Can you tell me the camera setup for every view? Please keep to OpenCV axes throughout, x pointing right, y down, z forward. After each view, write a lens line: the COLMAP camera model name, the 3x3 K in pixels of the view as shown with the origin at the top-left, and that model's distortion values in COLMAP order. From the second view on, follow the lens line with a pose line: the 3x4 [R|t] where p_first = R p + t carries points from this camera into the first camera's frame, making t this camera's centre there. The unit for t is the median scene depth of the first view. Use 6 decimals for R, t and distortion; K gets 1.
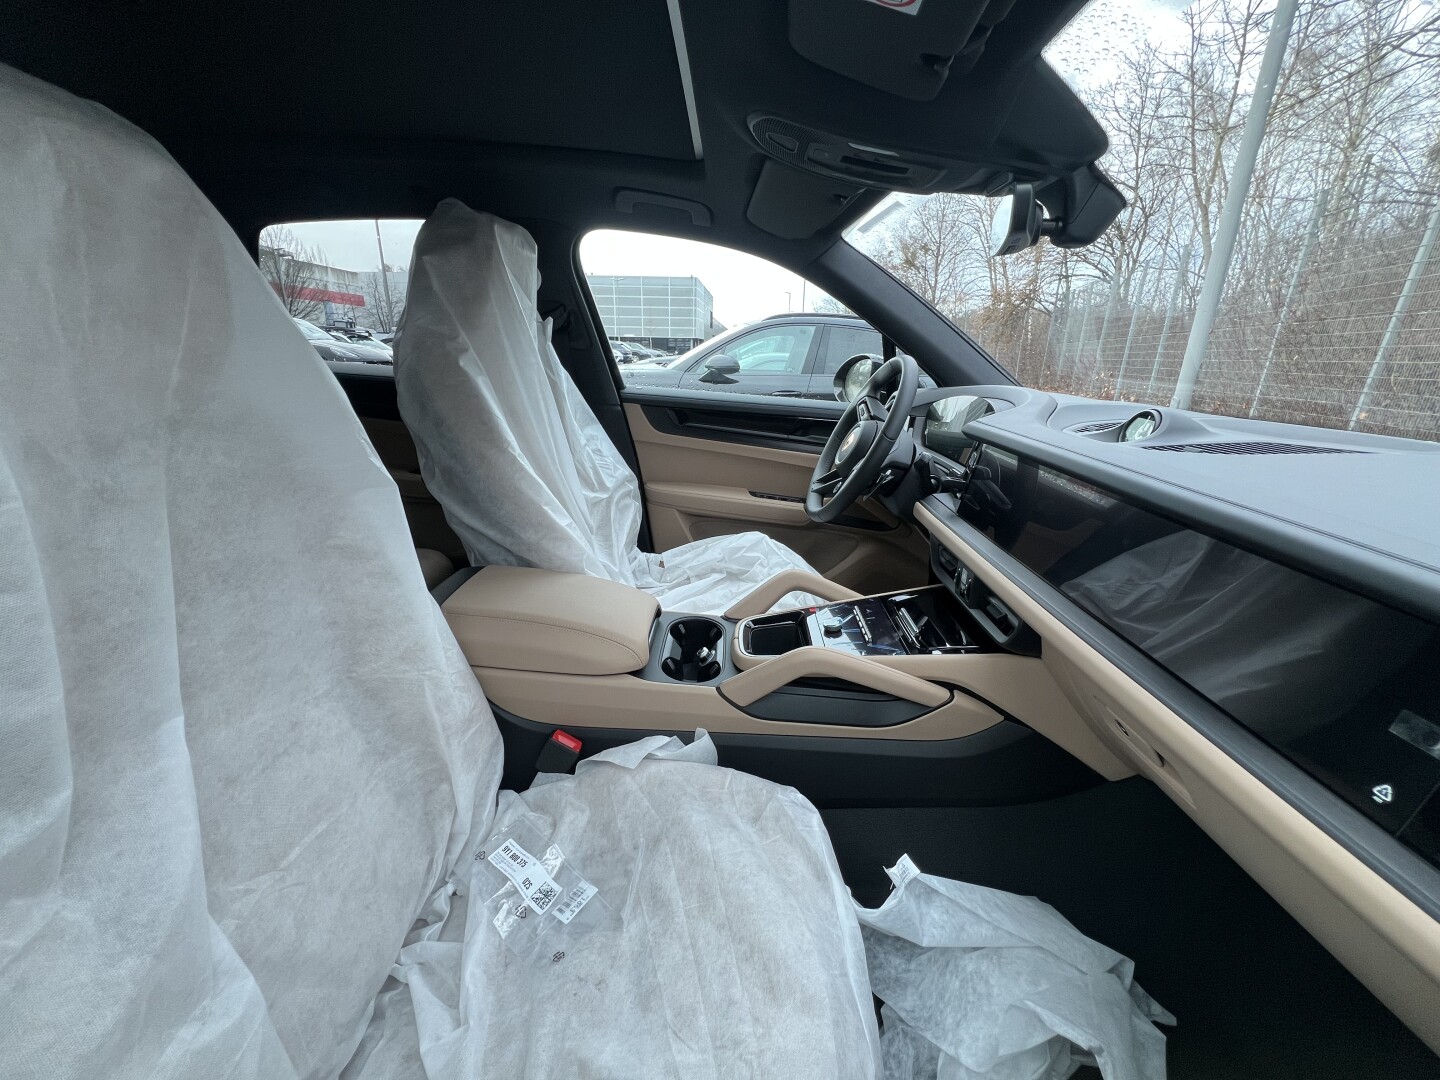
lens RADIAL K [[573.1, 0, 720.0], [0, 573.1, 540.0], [0, 0, 1]] dist [-0.000831, 0.000563]
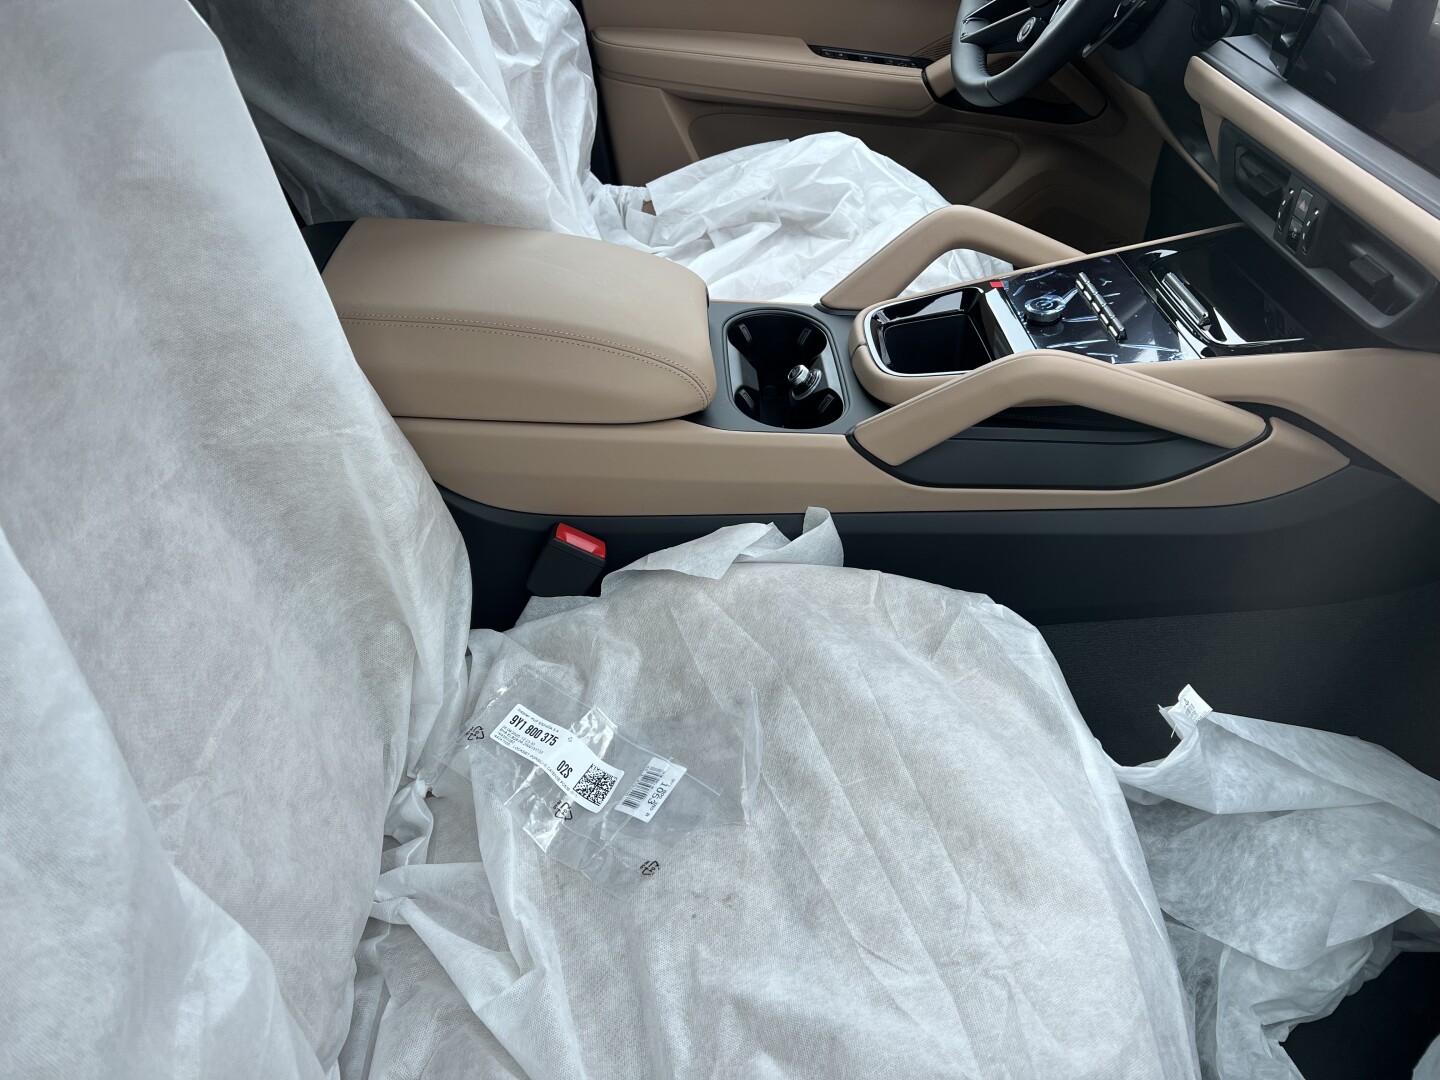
lens RADIAL K [[1088.1, 0, 726.1], [0, 1088.1, 518.7], [0, 0, 1]] dist [0.064256, -0.082298]
pose [[0.996450, -0.053515, 0.064993, -0.230315], [0.030368, 0.948480, 0.315377, 0.001304], [-0.078522, -0.312284, 0.946738, -0.004477]]
